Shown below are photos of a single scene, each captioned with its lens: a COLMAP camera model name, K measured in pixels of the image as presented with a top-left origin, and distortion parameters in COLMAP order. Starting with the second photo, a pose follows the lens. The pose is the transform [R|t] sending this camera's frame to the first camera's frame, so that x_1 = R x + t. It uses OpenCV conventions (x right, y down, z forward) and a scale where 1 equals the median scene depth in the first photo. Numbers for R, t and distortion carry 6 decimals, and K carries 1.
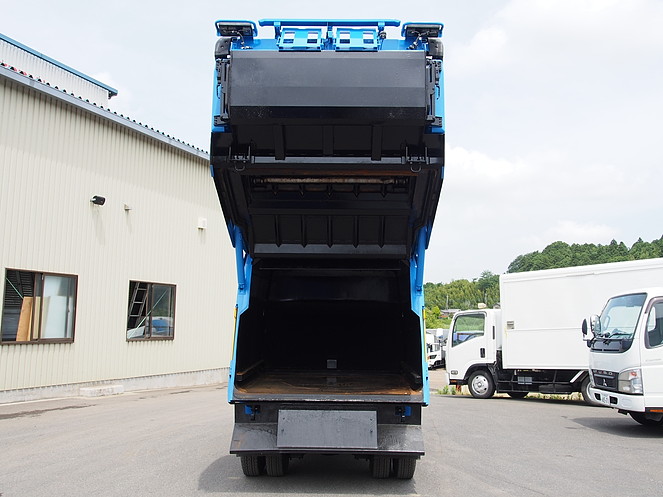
lens RADIAL K [[618.8, 0, 334.2], [0, 618.8, 247.7], [0, 0, 1]] dist [-0.003912, 0.000000]
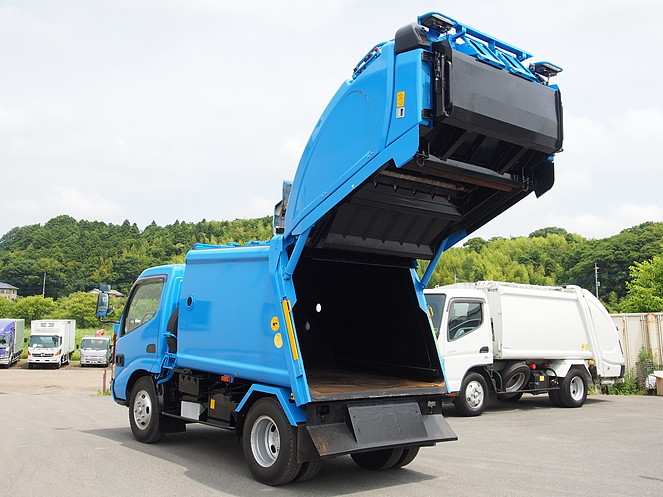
lens RADIAL K [[732.0, 0, 316.2], [0, 732.0, 250.8], [0, 0, 1]] dist [-0.011500, 0.000000]
pose [[0.756123, 0.073619, 0.650275, -0.915534], [-0.099917, 0.994989, 0.003536, 0.020037], [-0.646757, -0.067647, 0.759690, 0.193296]]
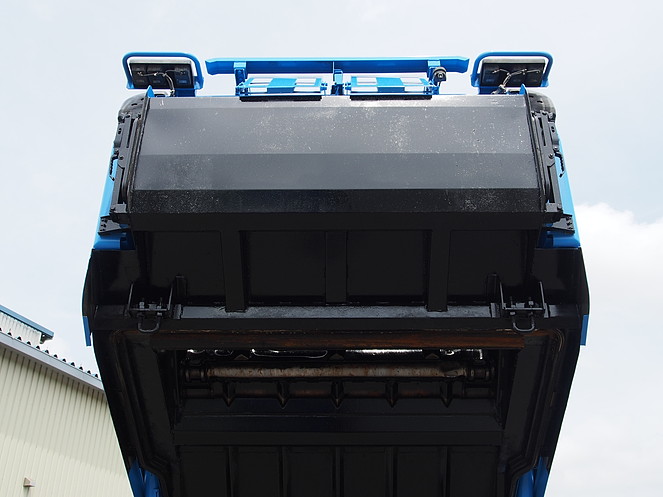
lens RADIAL K [[732.0, 0, 334.5], [0, 732.0, 259.3], [0, 0, 1]] dist [-0.011500, 0.000000]
pose [[0.999976, -0.005917, 0.003520, -0.011652], [0.006811, 0.924888, -0.380178, 0.032030], [-0.001006, 0.380193, 0.924906, 0.418450]]
